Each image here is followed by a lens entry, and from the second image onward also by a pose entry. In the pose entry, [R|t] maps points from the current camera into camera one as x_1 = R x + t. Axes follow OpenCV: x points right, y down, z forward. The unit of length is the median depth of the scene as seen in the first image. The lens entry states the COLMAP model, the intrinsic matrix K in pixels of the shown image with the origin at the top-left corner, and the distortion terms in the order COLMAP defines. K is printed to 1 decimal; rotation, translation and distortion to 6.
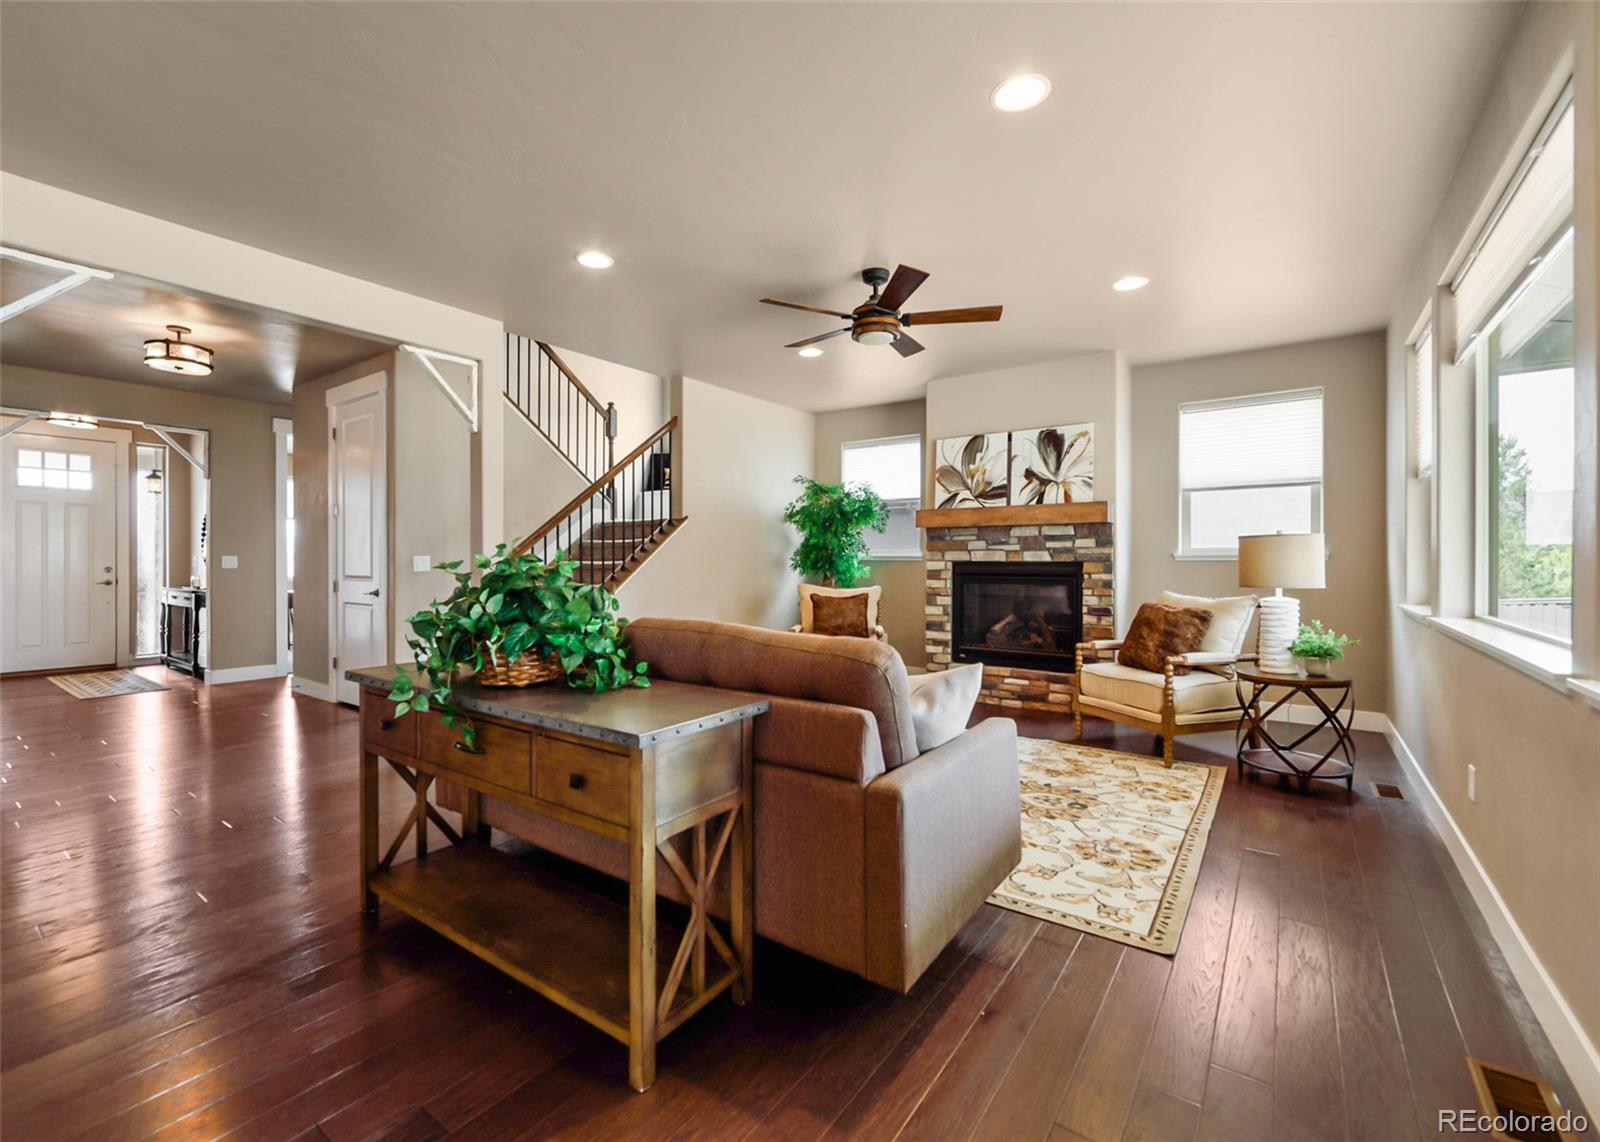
lens RADIAL K [[686.0, 0, 795.3], [0, 686.0, 562.2], [0, 0, 1]] dist [0.000225, -0.000071]
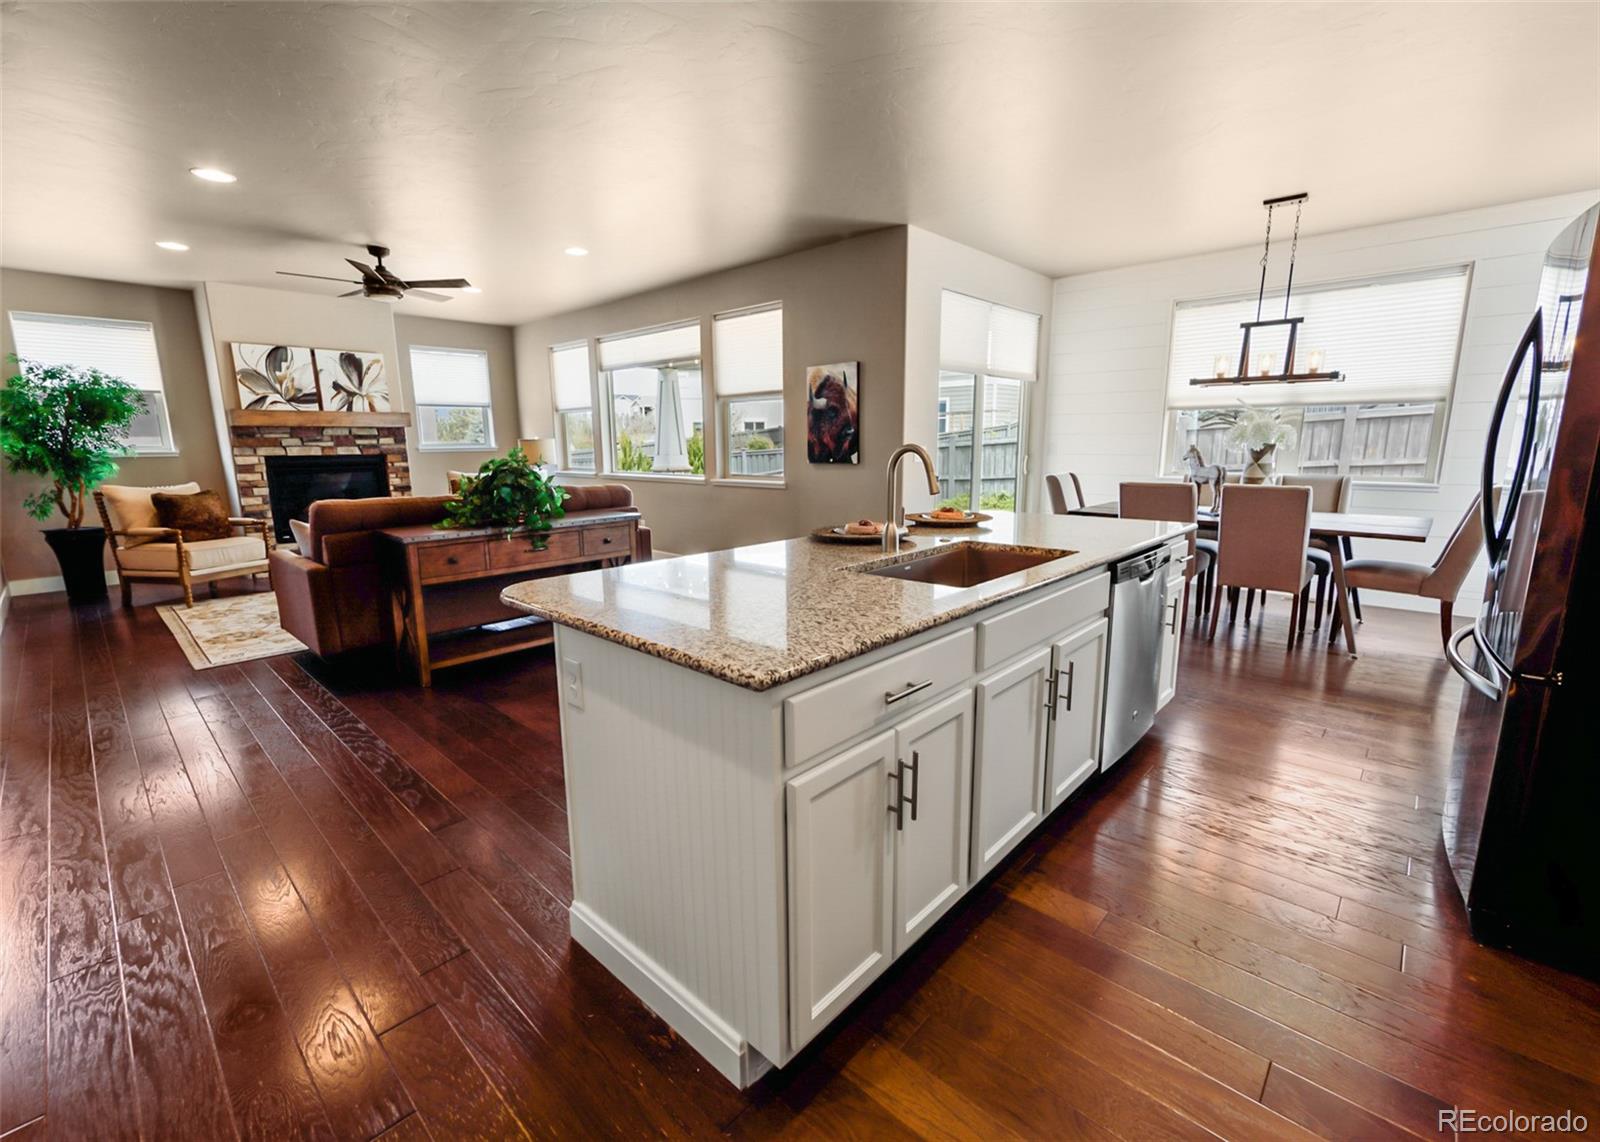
lens RADIAL K [[686.0, 0, 795.3], [0, 686.0, 562.2], [0, 0, 1]] dist [0.000225, -0.000071]
pose [[0.128336, -0.173738, 0.976394, -0.898766], [0.013091, 0.984746, 0.173504, -0.015992], [-0.991644, -0.009485, 0.128653, -0.023704]]
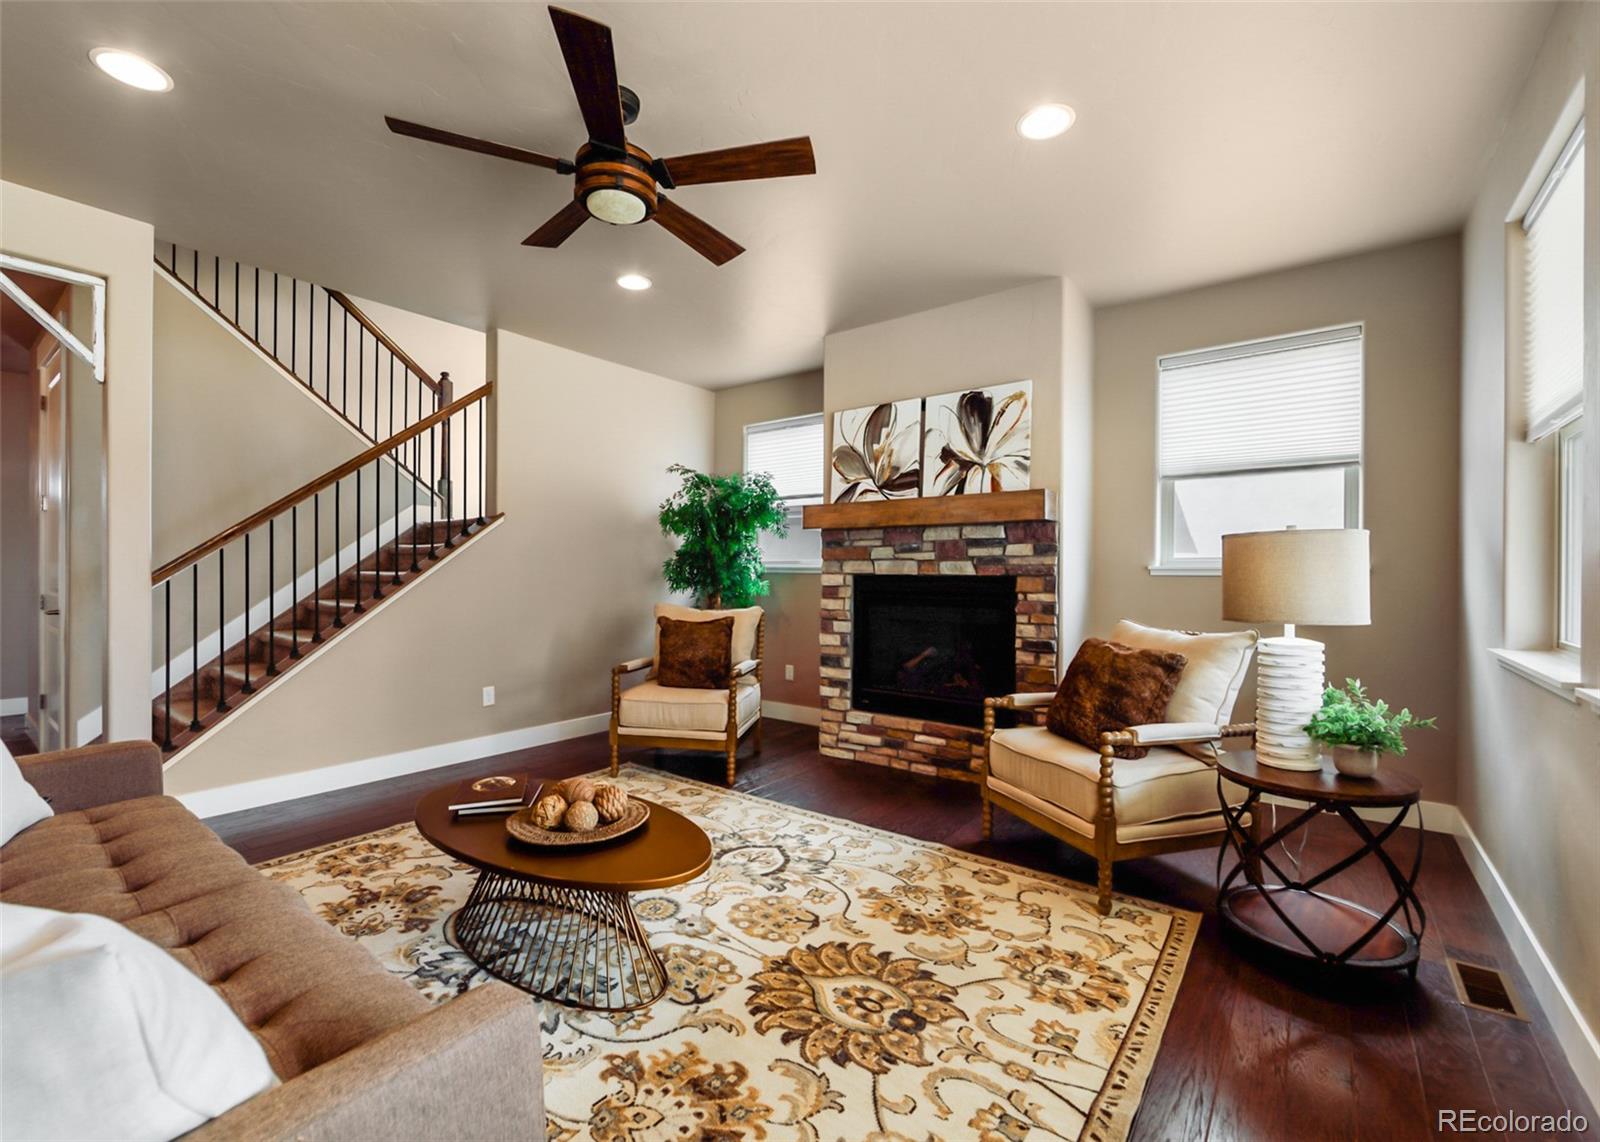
lens RADIAL K [[683.1, 0, 797.9], [0, 683.1, 575.8], [0, 0, 1]] dist [-0.001365, 0.000311]
pose [[0.999607, 0.006215, -0.027353, 0.212786], [-0.006183, 0.999980, 0.001237, -0.000496], [0.027360, -0.001068, 0.999625, 0.286753]]
